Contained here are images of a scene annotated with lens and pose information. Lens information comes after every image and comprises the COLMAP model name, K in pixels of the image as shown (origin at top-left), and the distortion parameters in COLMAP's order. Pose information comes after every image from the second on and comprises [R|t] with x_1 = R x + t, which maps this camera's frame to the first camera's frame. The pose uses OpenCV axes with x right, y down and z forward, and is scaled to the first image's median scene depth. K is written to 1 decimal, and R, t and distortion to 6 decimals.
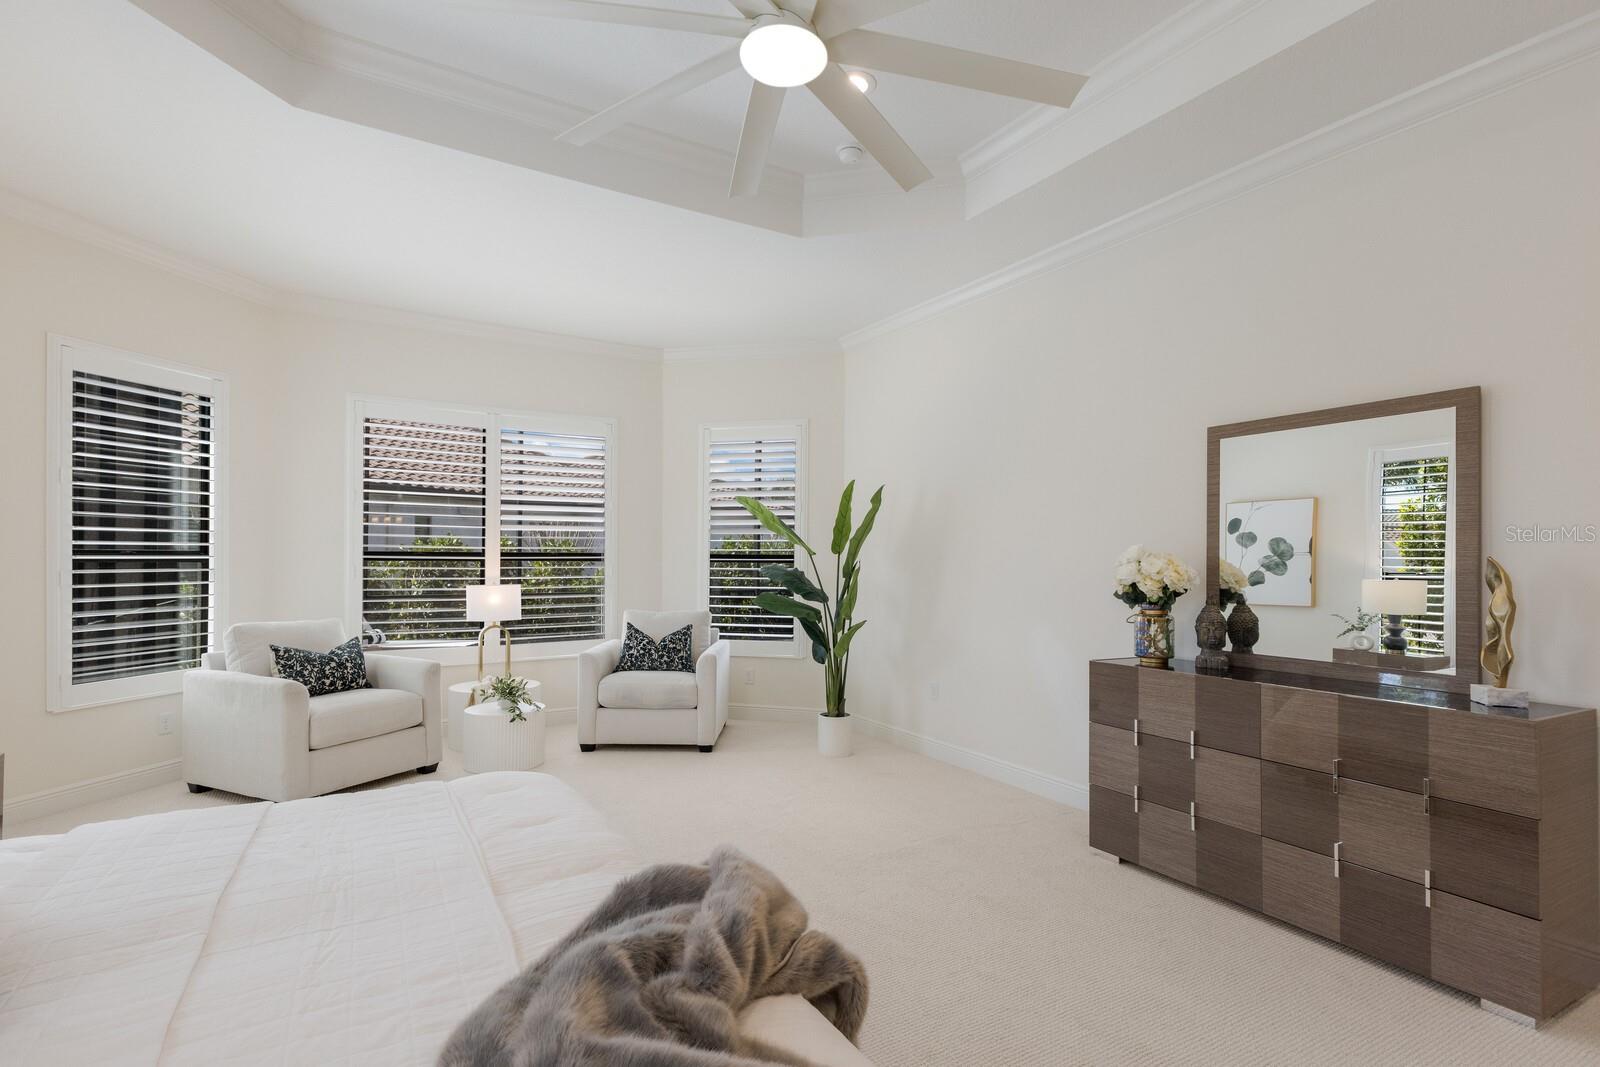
lens RADIAL K [[762.6, 0, 804.9], [0, 762.6, 554.9], [0, 0, 1]] dist [0.000890, 0.012838]
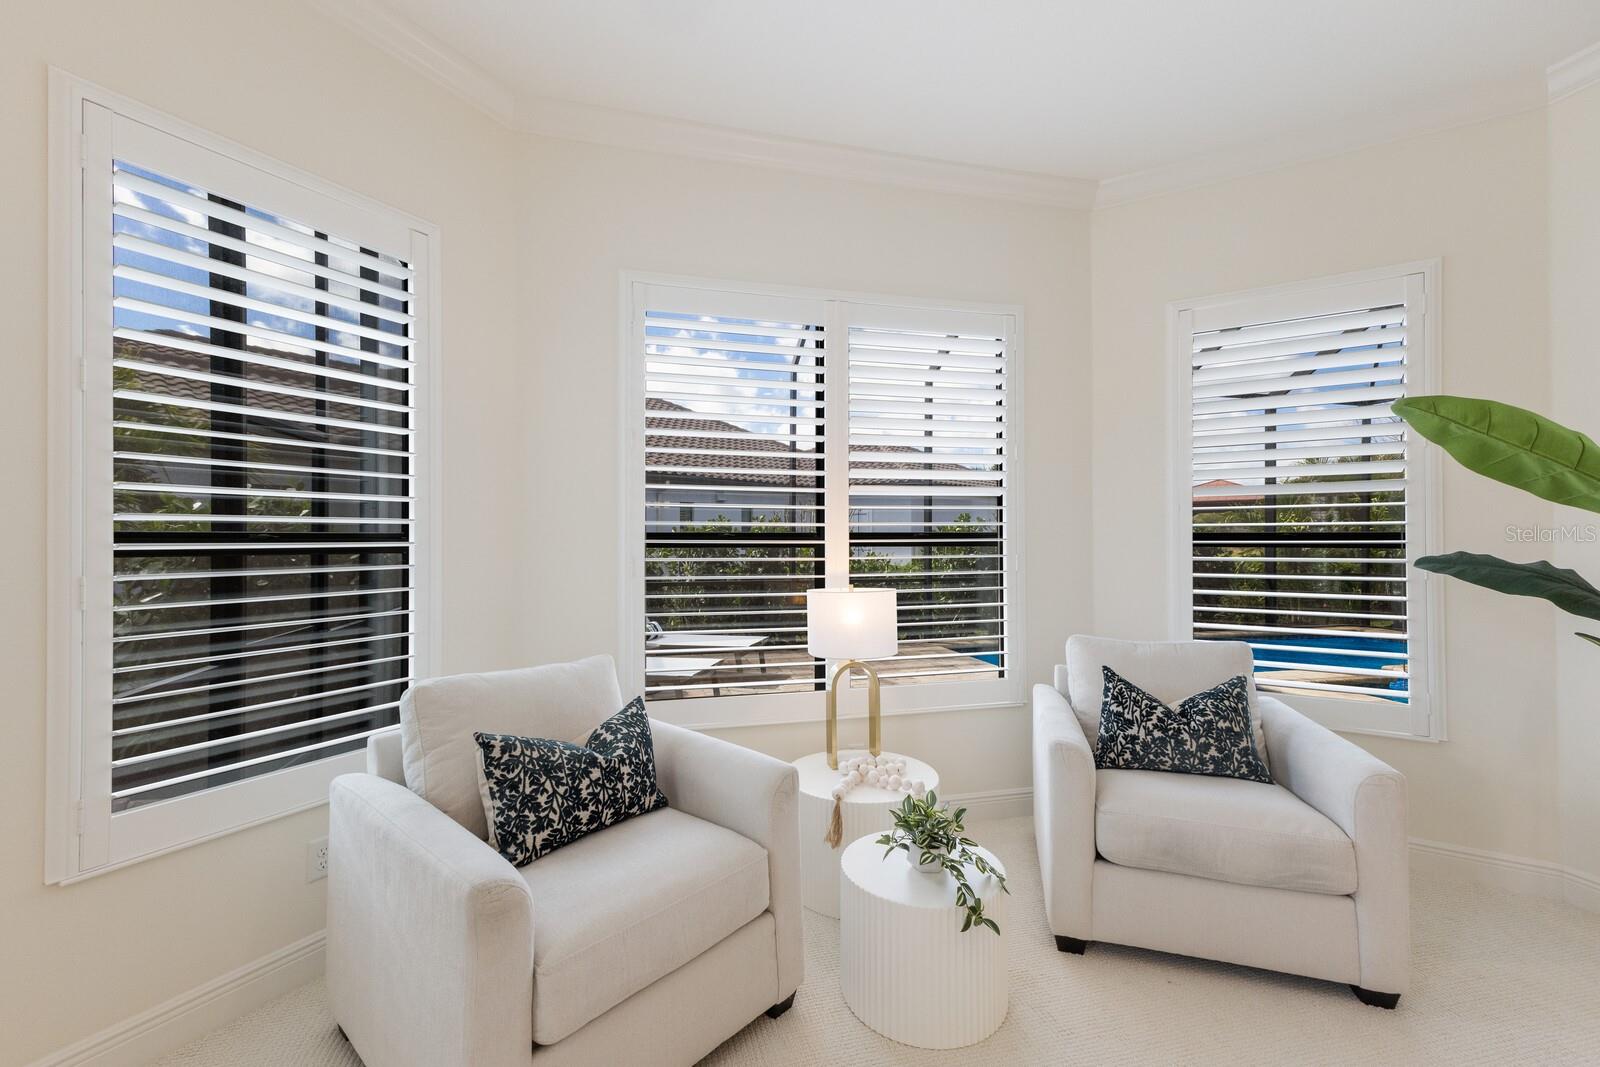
lens RADIAL K [[690.0, 0, 801.1], [0, 690.0, 528.6], [0, 0, 1]] dist [0.022365, -0.000045]
pose [[0.959449, -0.010767, -0.281675, -0.324674], [0.007765, 0.999901, -0.011769, -0.000167], [0.281774, 0.009104, 0.959438, 0.542248]]
